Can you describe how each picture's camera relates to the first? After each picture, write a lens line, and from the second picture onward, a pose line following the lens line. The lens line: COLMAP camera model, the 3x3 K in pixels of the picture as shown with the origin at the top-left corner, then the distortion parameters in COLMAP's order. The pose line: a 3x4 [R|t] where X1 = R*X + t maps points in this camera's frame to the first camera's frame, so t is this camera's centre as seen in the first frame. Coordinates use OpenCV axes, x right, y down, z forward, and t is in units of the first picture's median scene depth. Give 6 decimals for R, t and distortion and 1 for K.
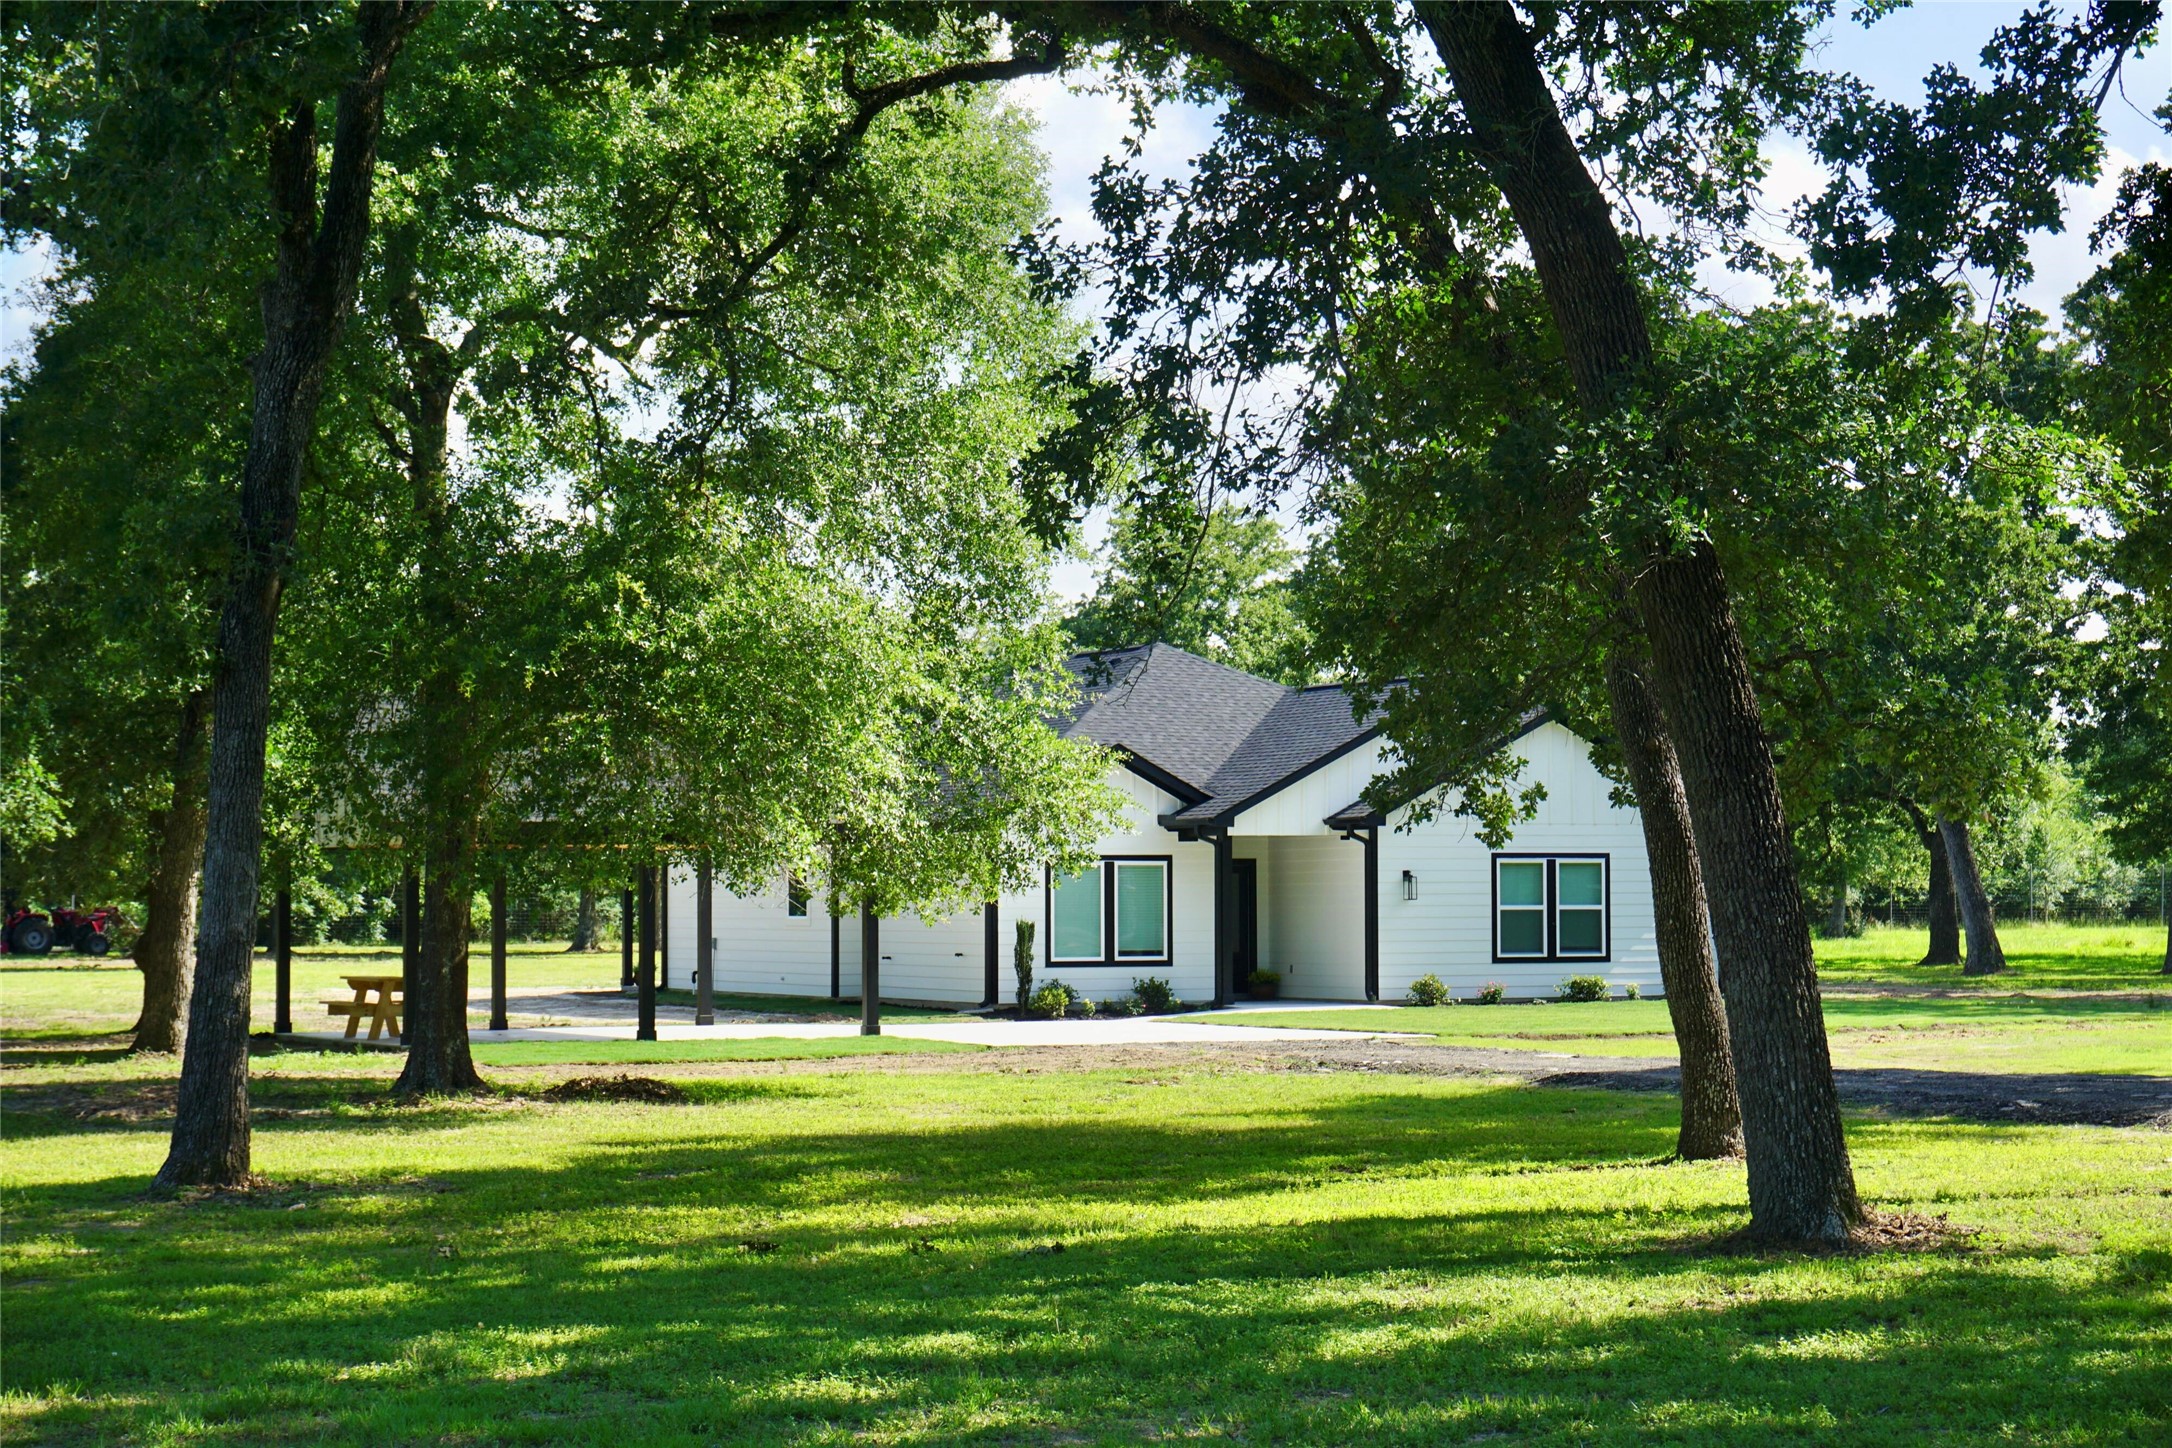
lens RADIAL K [[3841.7, 0, 1080.7], [0, 3841.7, 723.5], [0, 0, 1]] dist [-0.079757, 0.000000]
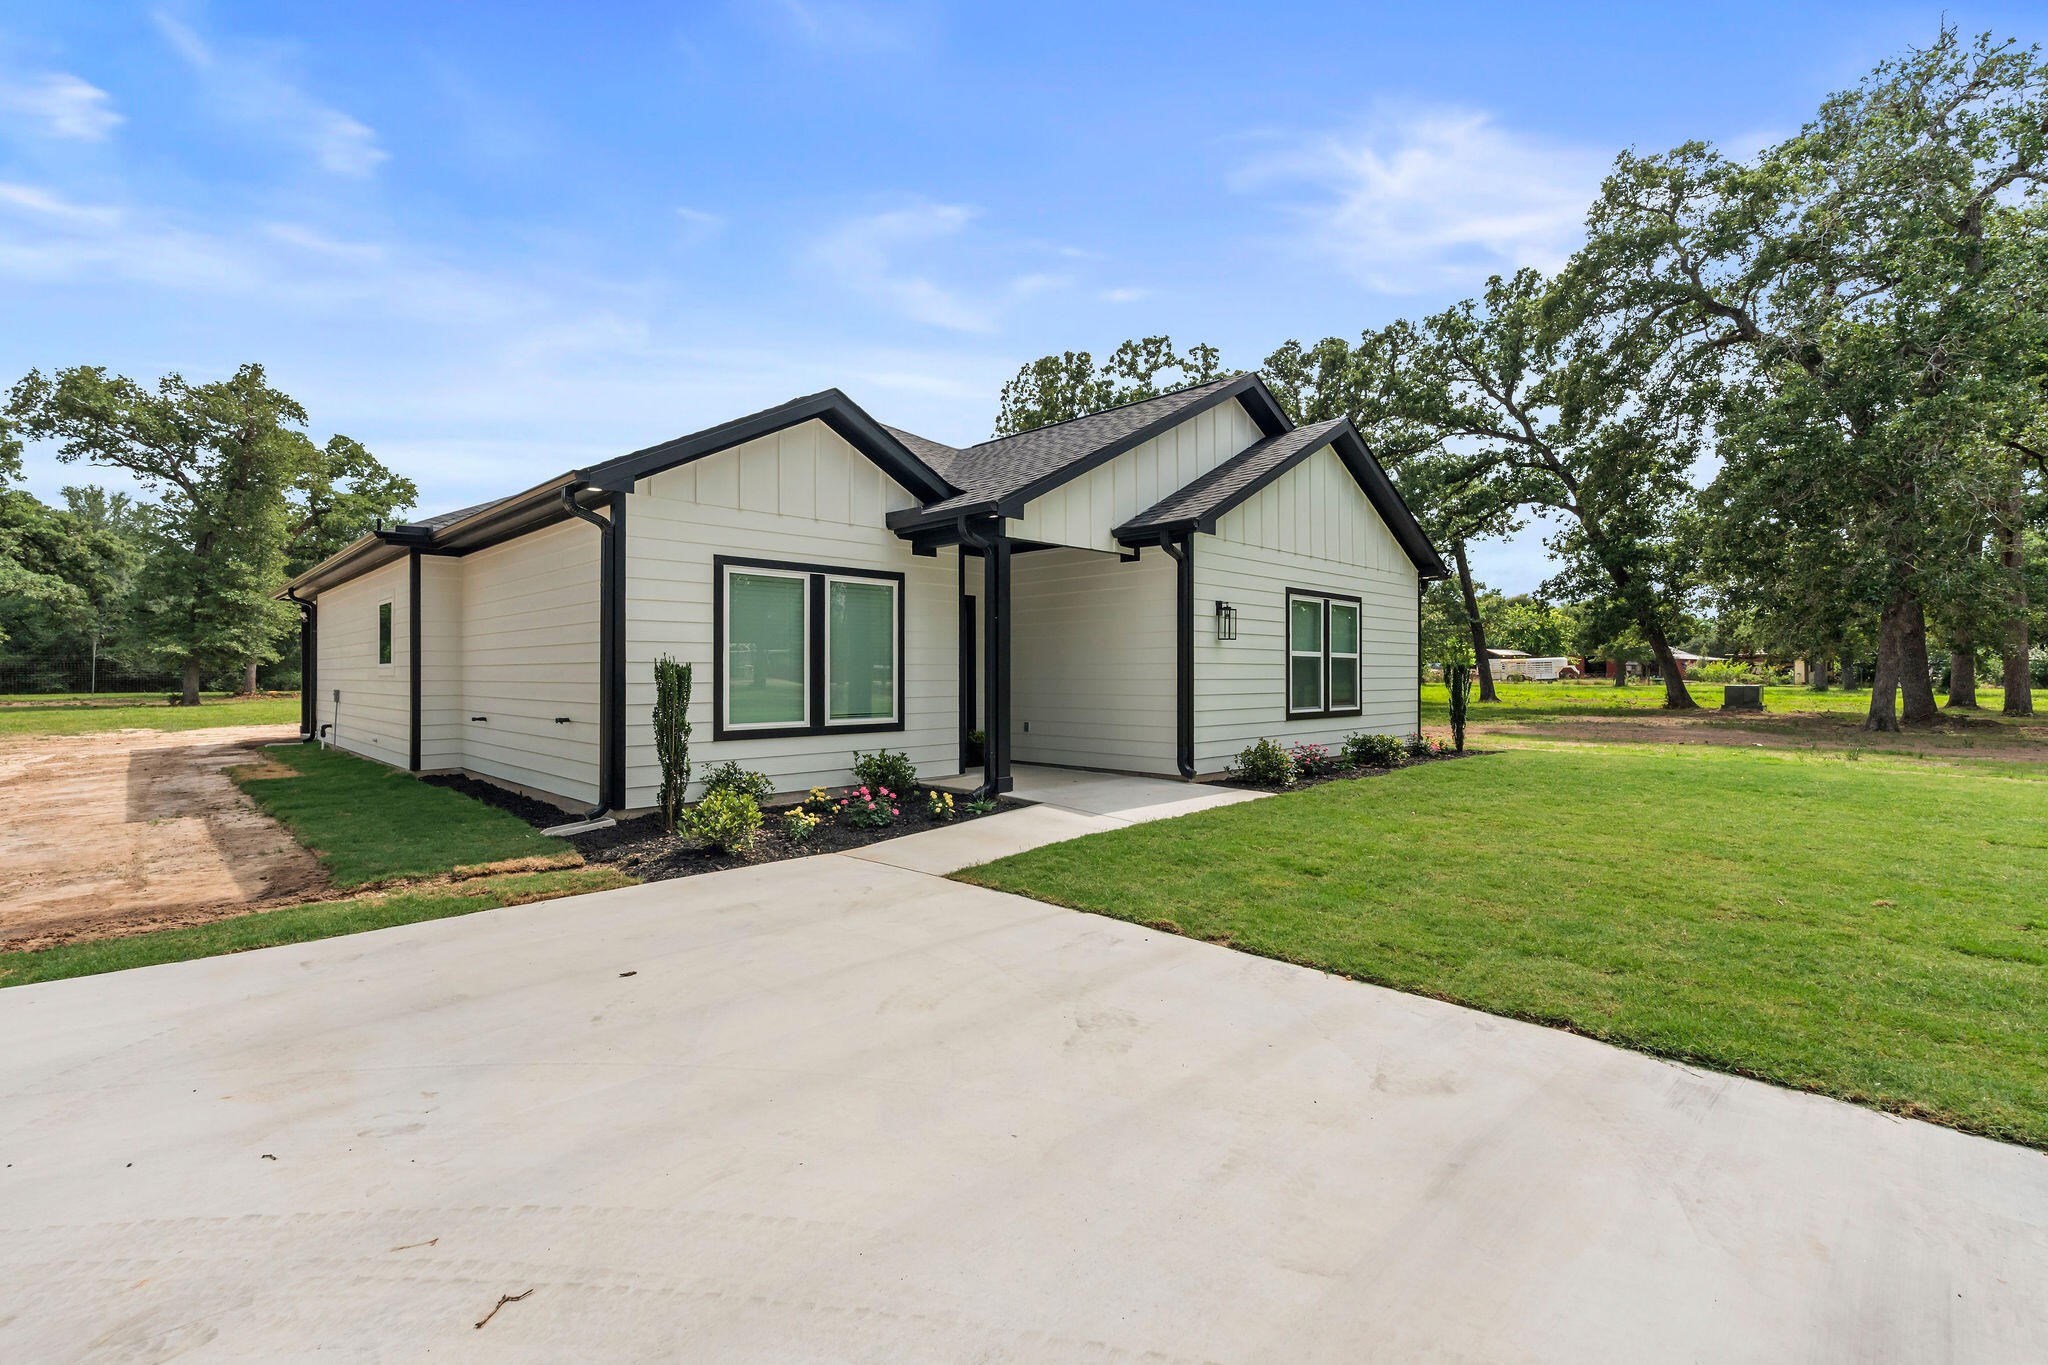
lens RADIAL K [[912.0, 0, 1039.0], [0, 912.0, 676.8], [0, 0, 1]] dist [-0.007399, 0.000050]
pose [[0.942586, 0.002233, 0.333957, -0.008771], [-0.016616, 0.999053, 0.040218, 0.046513], [-0.333551, -0.043458, 0.941730, 0.840775]]
